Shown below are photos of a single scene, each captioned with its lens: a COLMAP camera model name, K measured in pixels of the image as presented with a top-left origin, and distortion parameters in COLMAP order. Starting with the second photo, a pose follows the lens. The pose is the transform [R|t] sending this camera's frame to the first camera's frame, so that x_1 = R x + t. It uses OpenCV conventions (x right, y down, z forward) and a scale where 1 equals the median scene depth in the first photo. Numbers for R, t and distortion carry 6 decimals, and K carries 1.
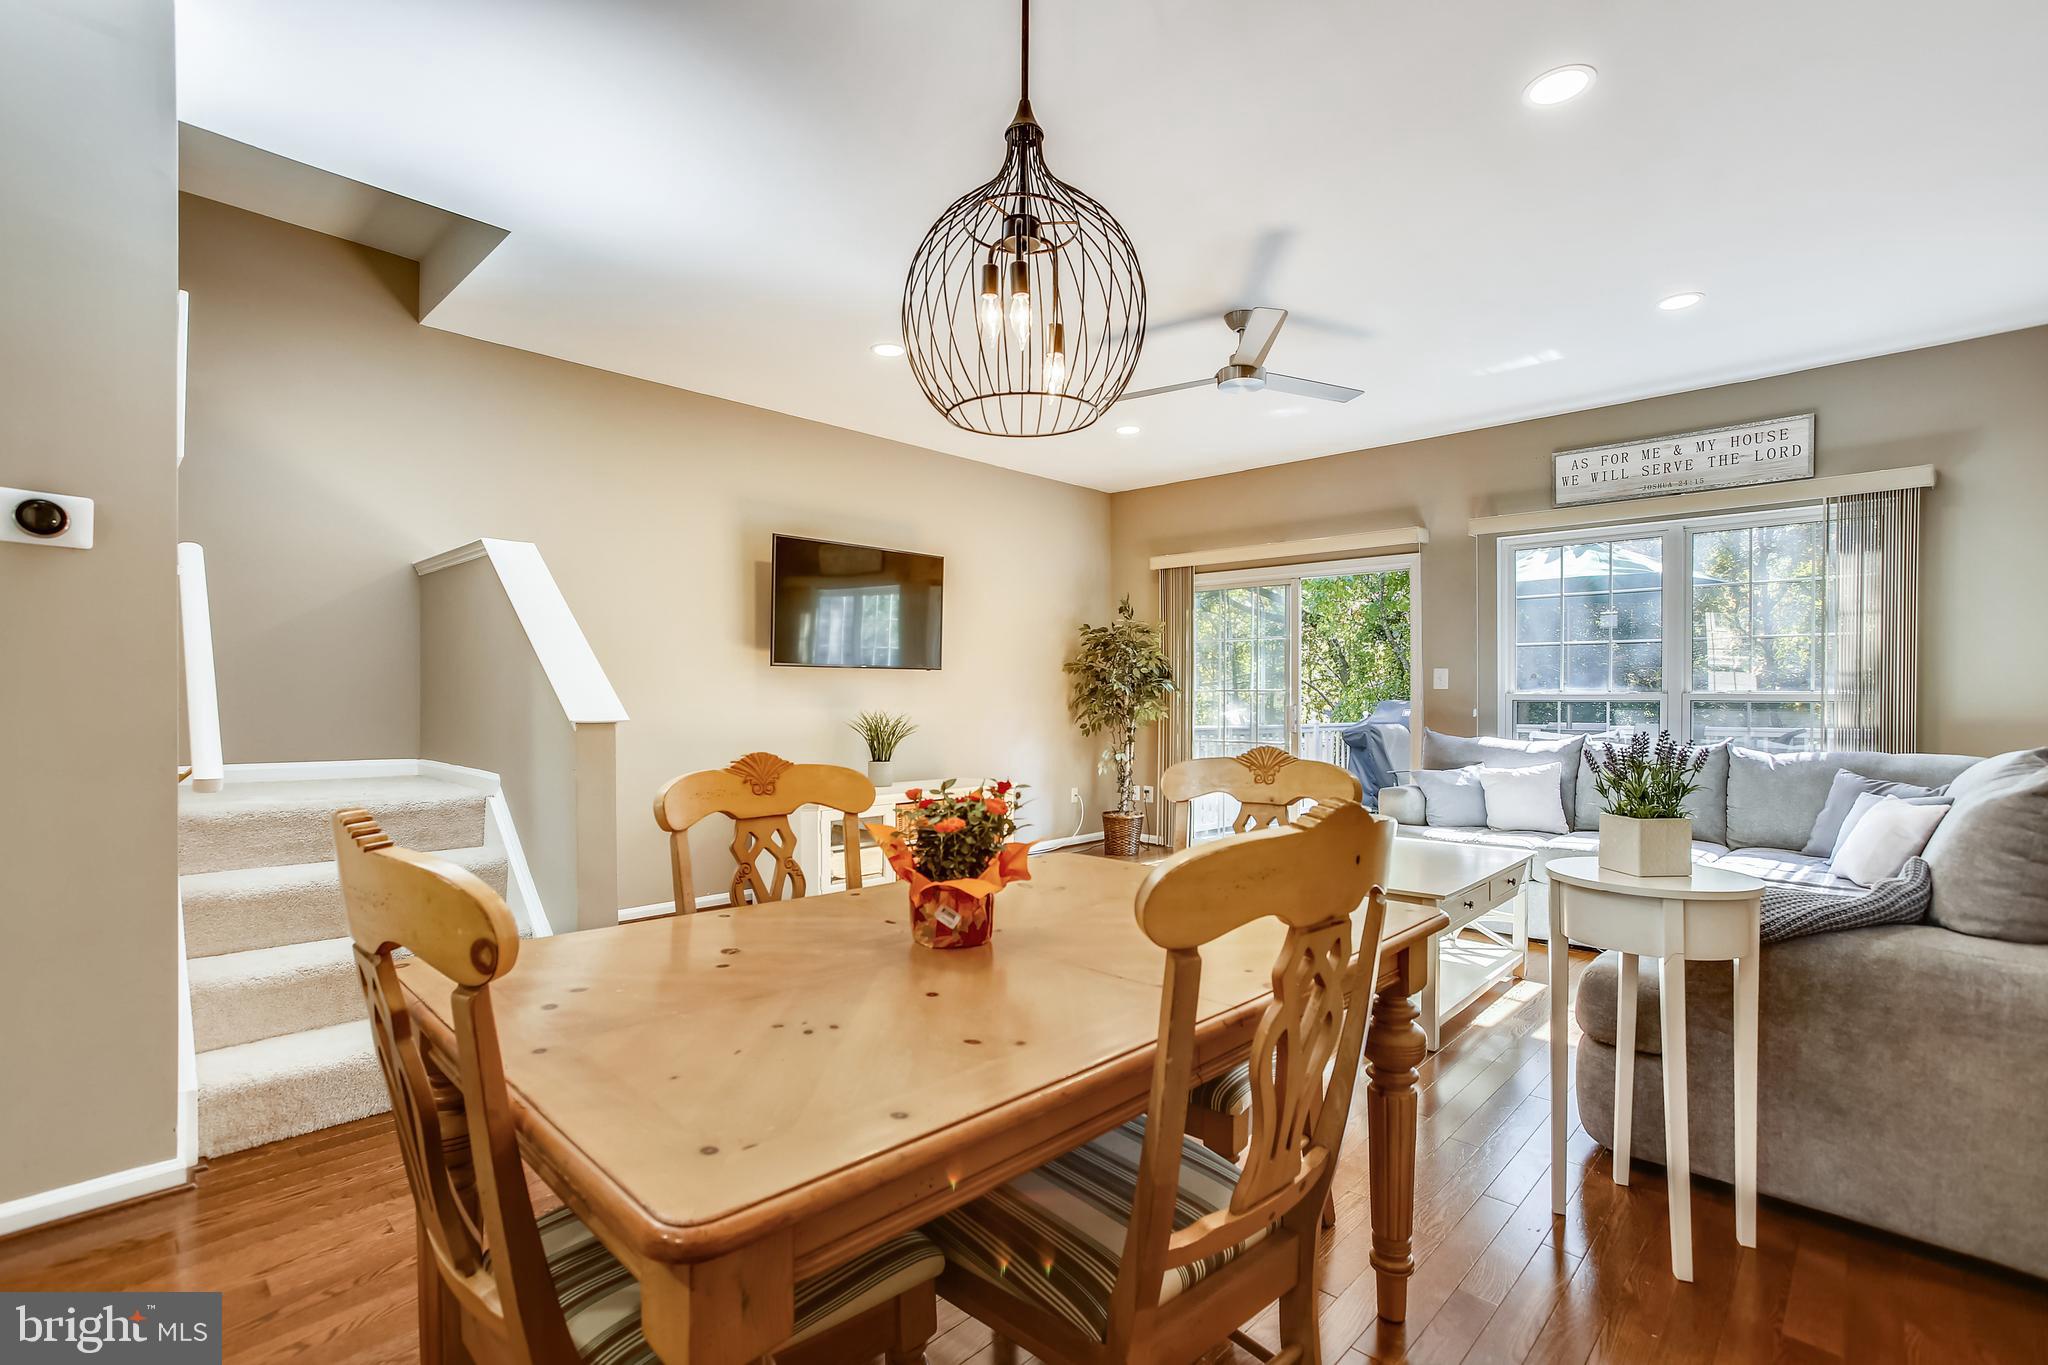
lens RADIAL K [[941.4, 0, 1068.8], [0, 941.4, 707.2], [0, 0, 1]] dist [0.001955, 0.022471]
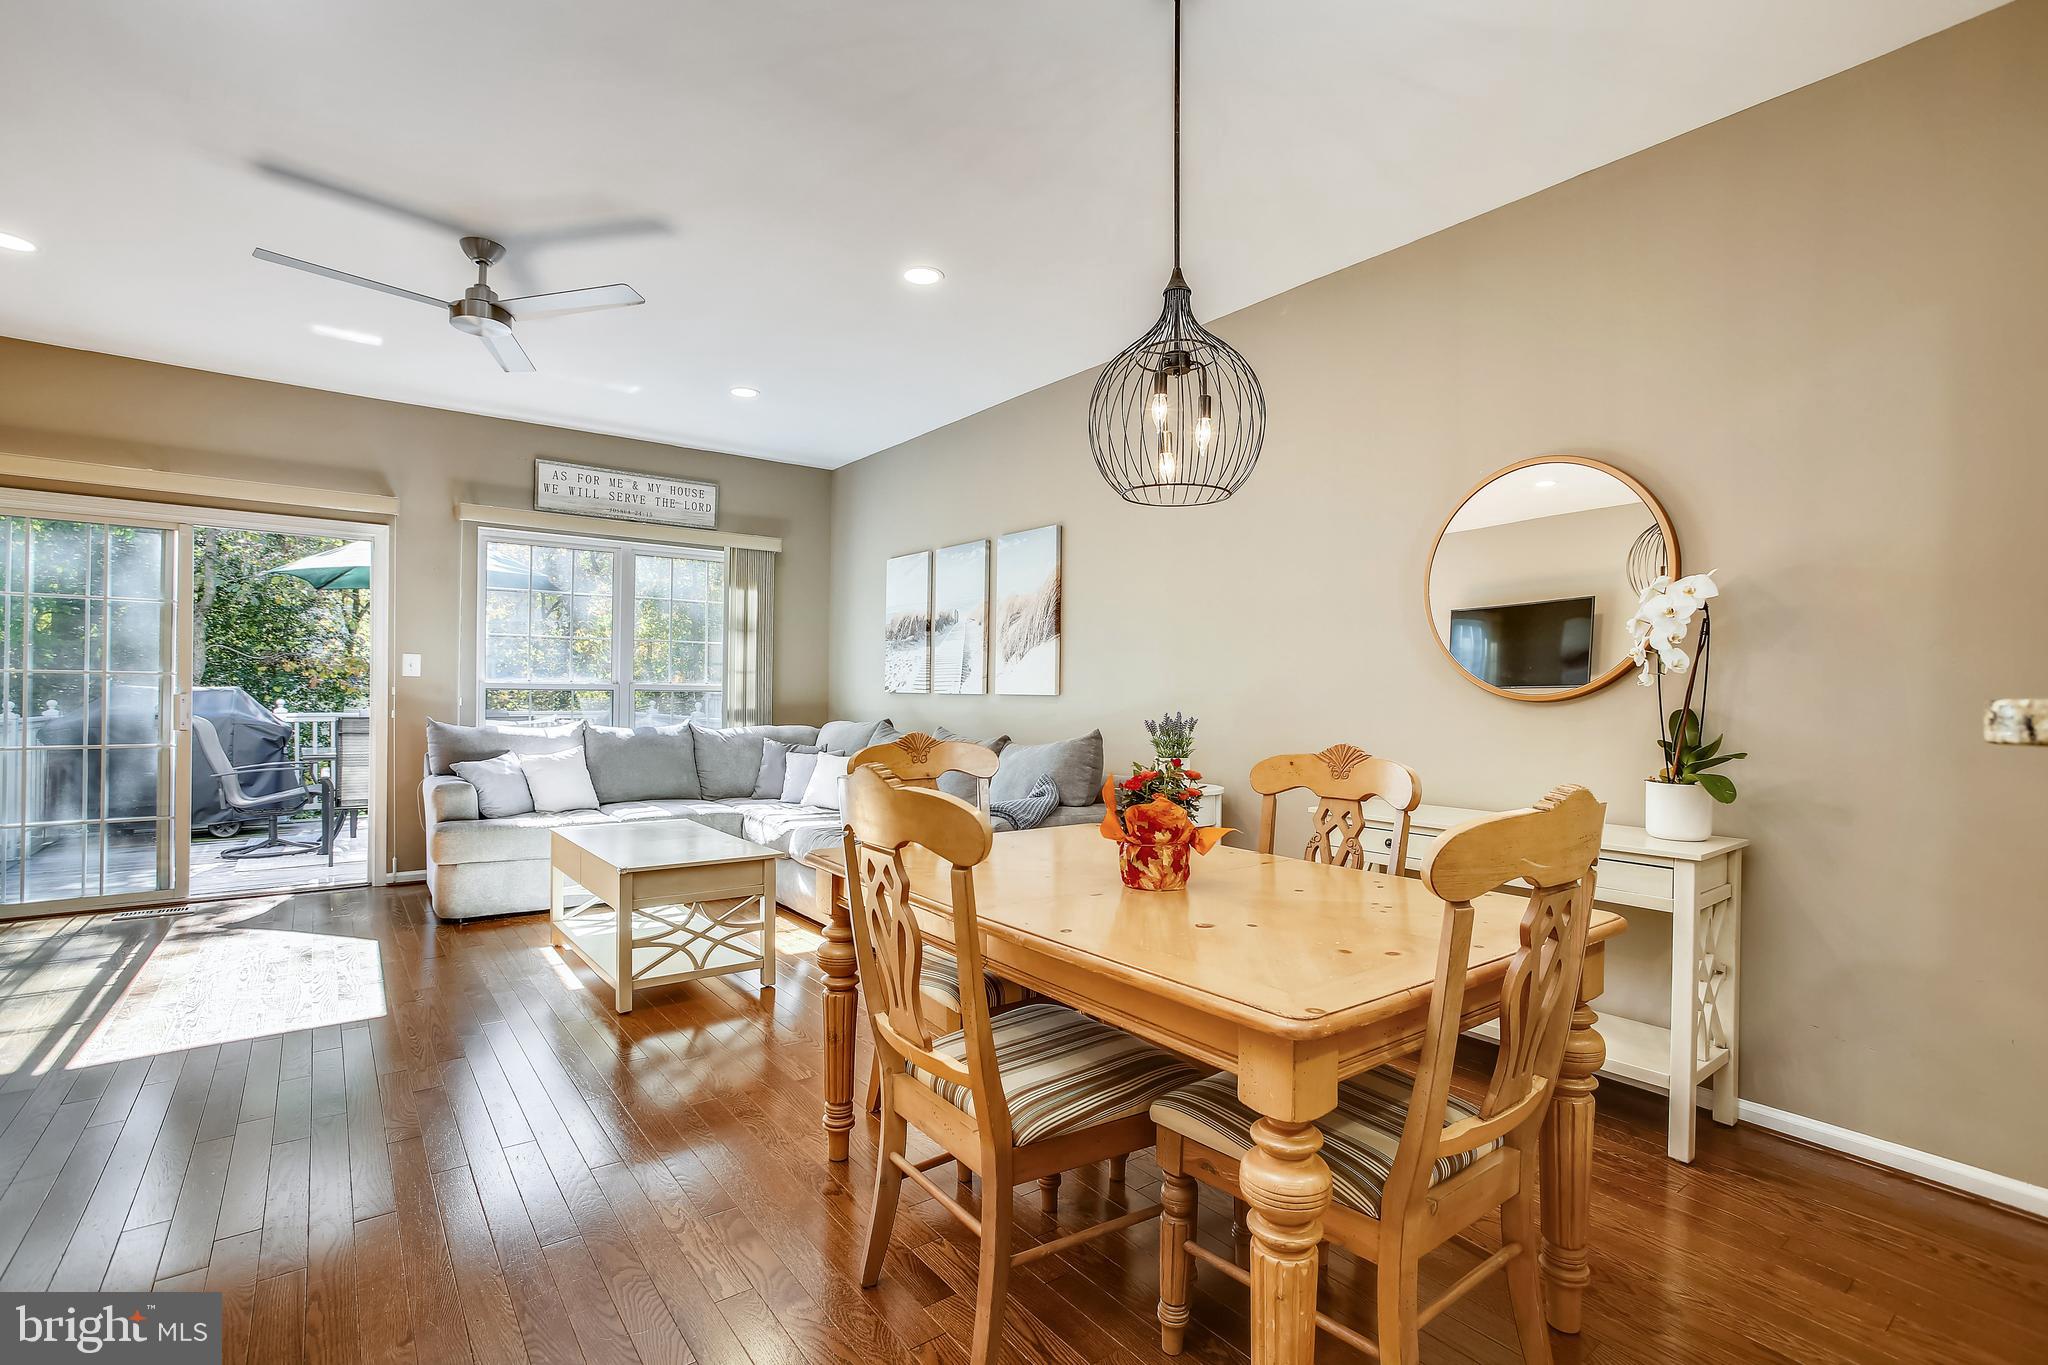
lens RADIAL K [[936.9, 0, 1004.8], [0, 936.9, 687.8], [0, 0, 1]] dist [-0.056401, 0.028580]
pose [[0.222276, 0.008112, 0.974950, -0.418299], [0.003453, 0.999953, -0.009107, 0.002663], [-0.974978, 0.005391, 0.222237, 0.268884]]
